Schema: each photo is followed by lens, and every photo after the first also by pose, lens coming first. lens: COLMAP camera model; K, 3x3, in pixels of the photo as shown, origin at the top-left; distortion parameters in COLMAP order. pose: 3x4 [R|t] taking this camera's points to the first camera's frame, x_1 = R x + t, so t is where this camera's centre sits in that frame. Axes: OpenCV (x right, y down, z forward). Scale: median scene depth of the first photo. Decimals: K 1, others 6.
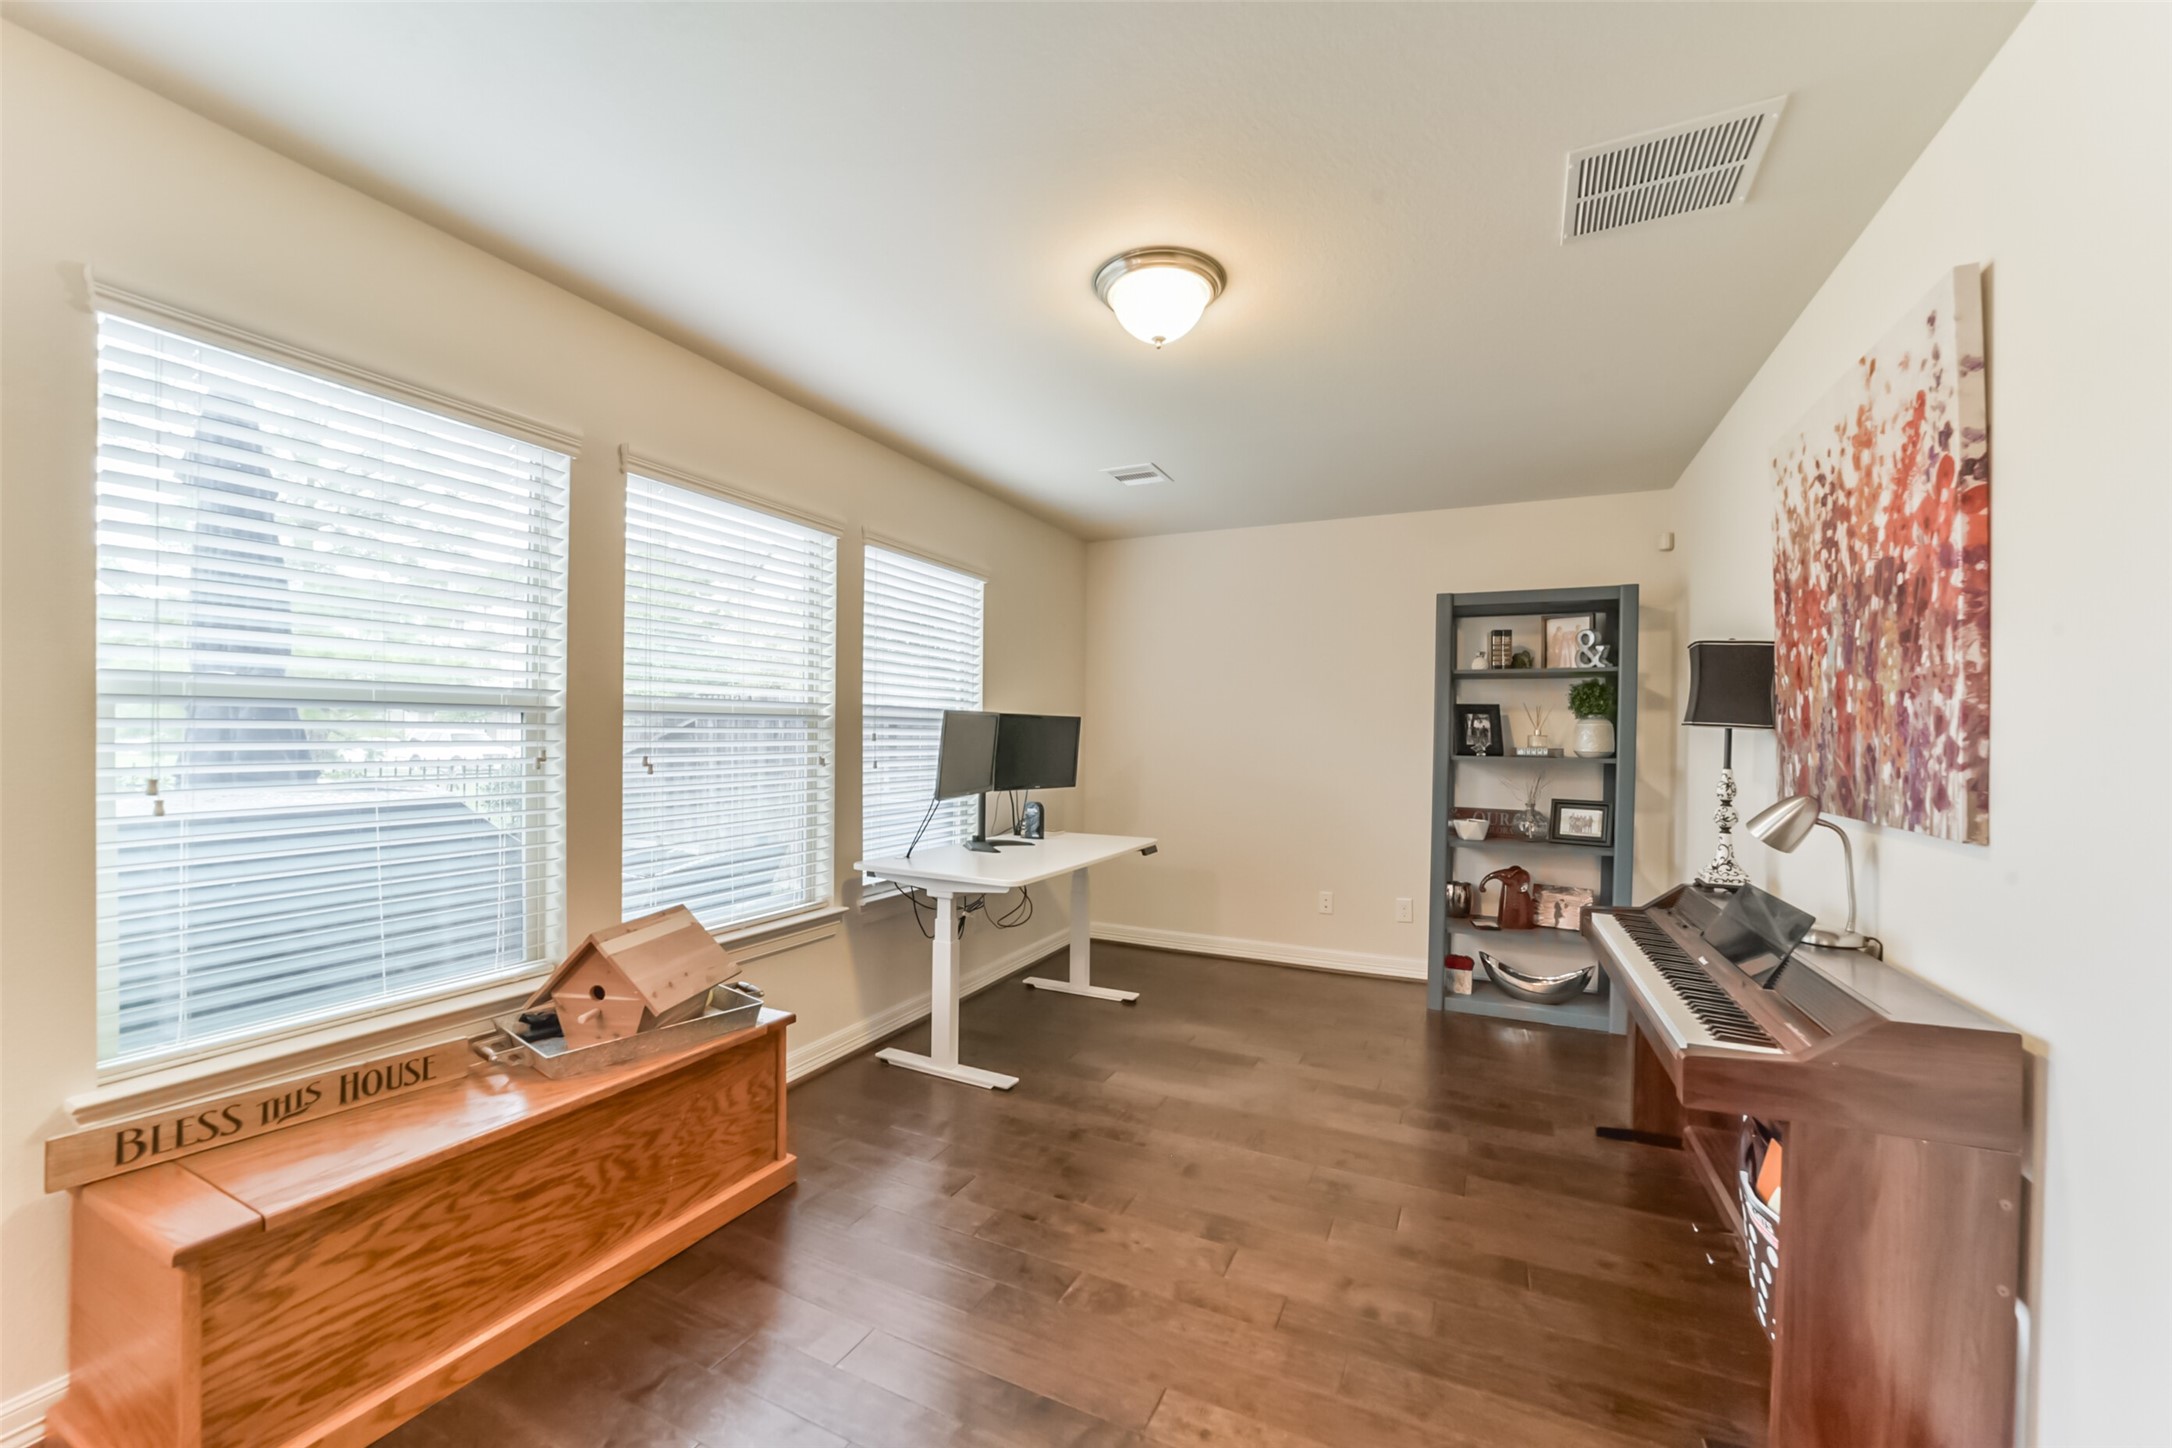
lens RADIAL K [[843.6, 0, 1080.3], [0, 843.6, 728.5], [0, 0, 1]] dist [-0.031303, 0.006992]
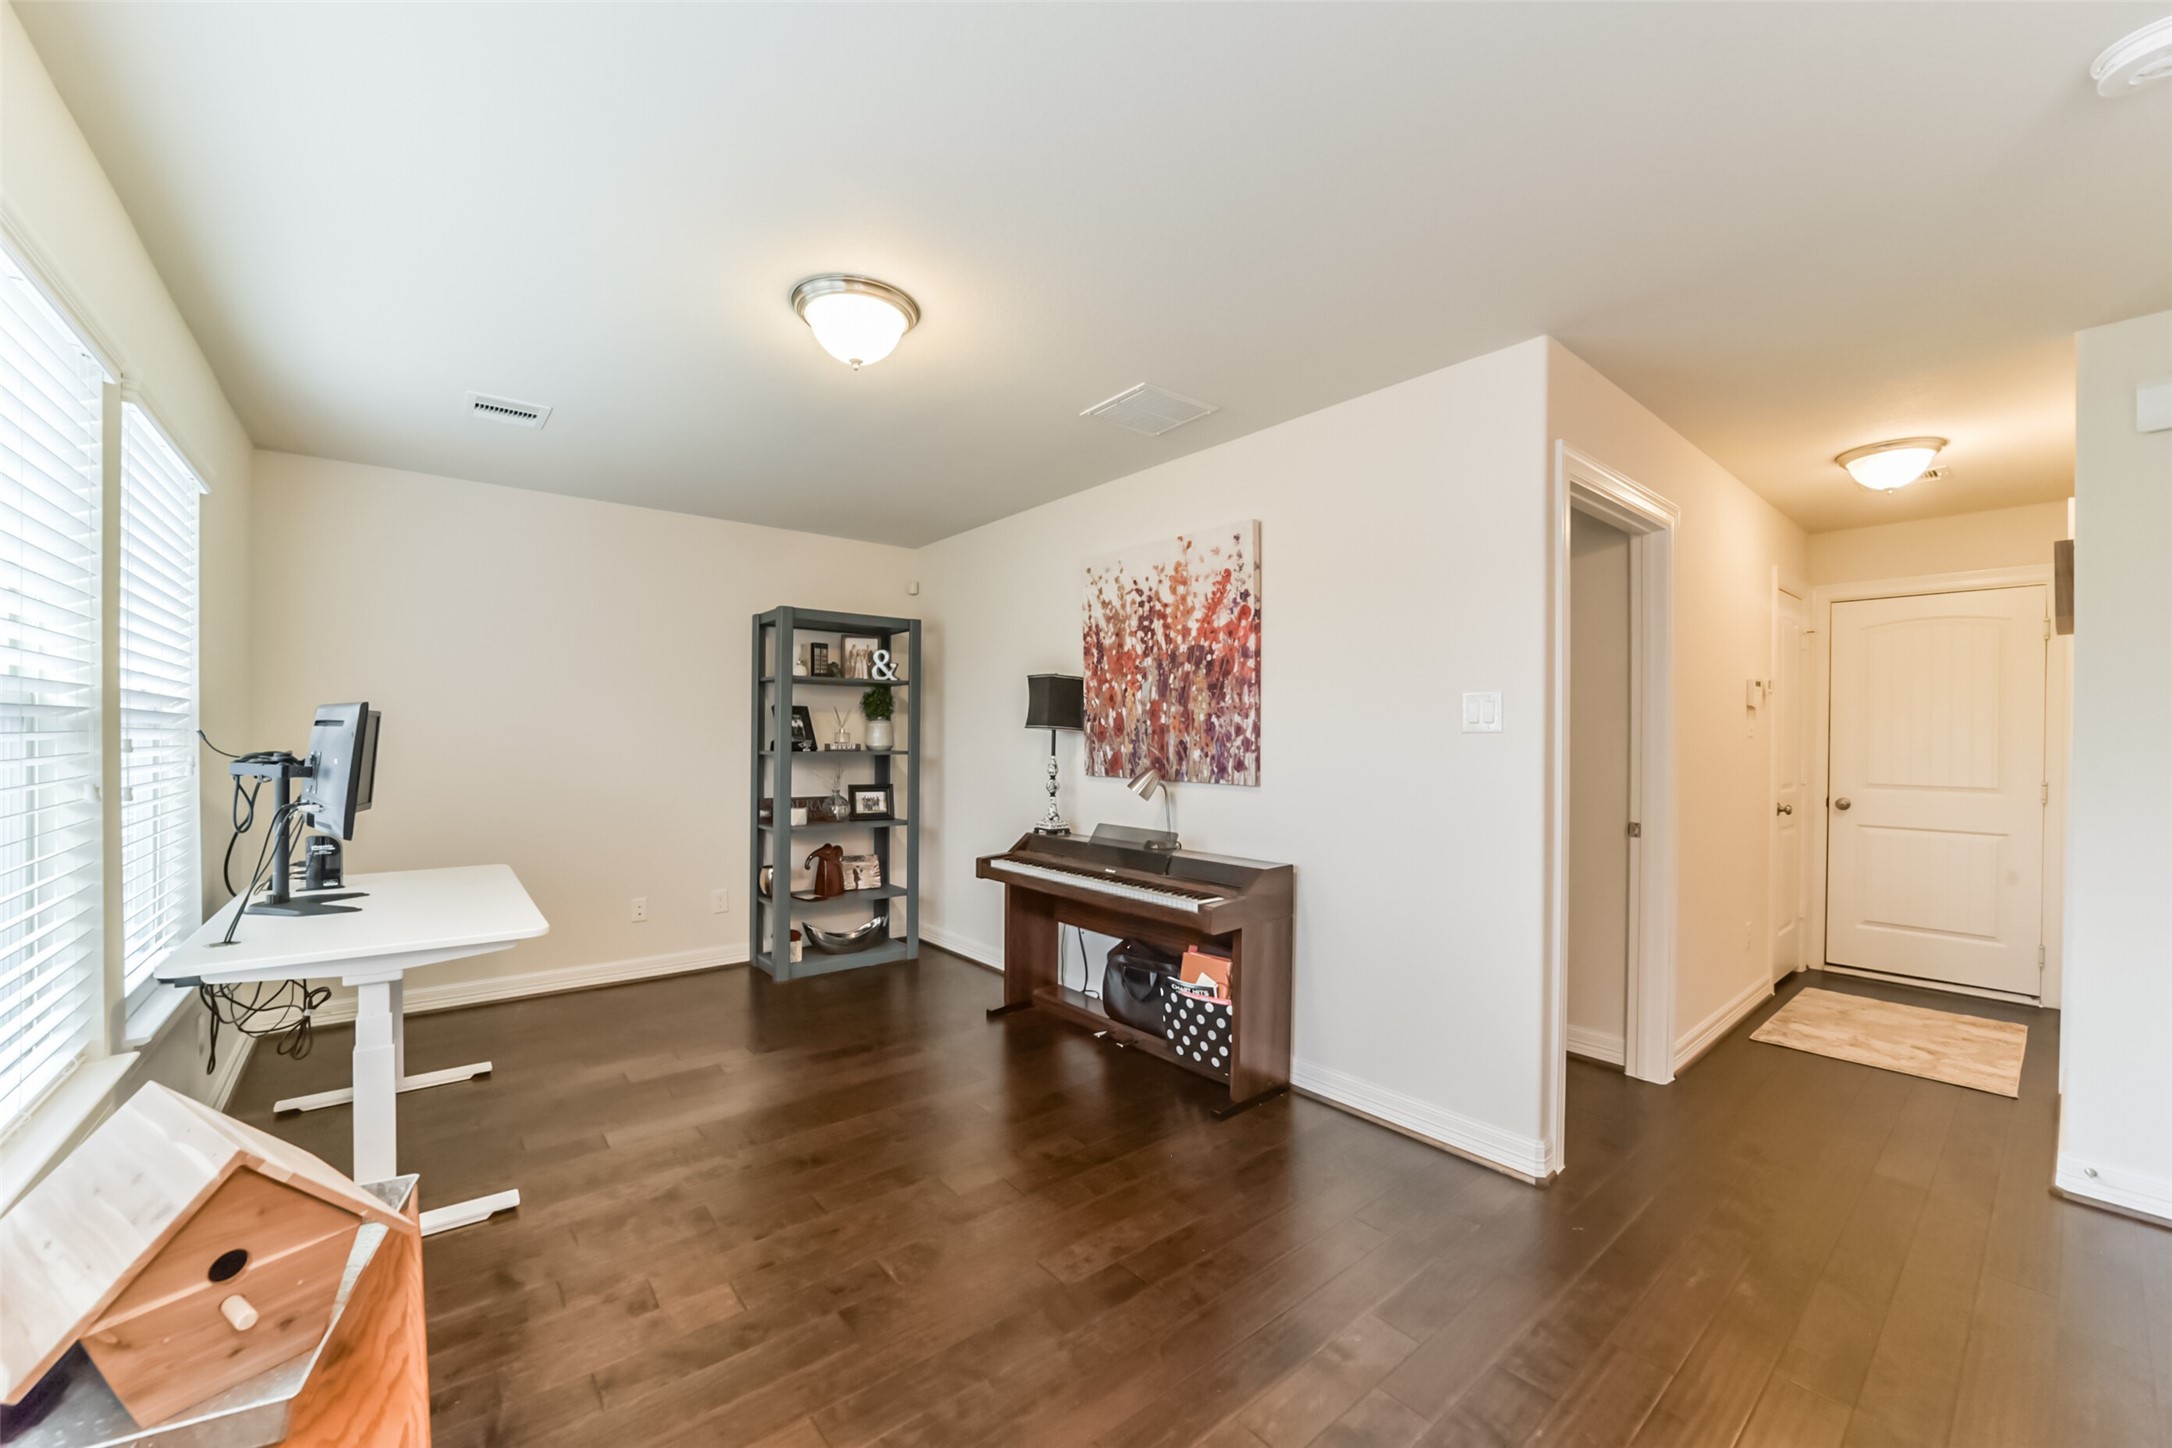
lens RADIAL K [[843.6, 0, 1096.1], [0, 843.6, 729.9], [0, 0, 1]] dist [-0.031303, 0.006992]
pose [[0.420897, -0.003077, 0.907103, -0.747461], [-0.007202, 0.999951, 0.006734, -0.013869], [-0.907080, -0.009367, 0.420855, 0.294525]]
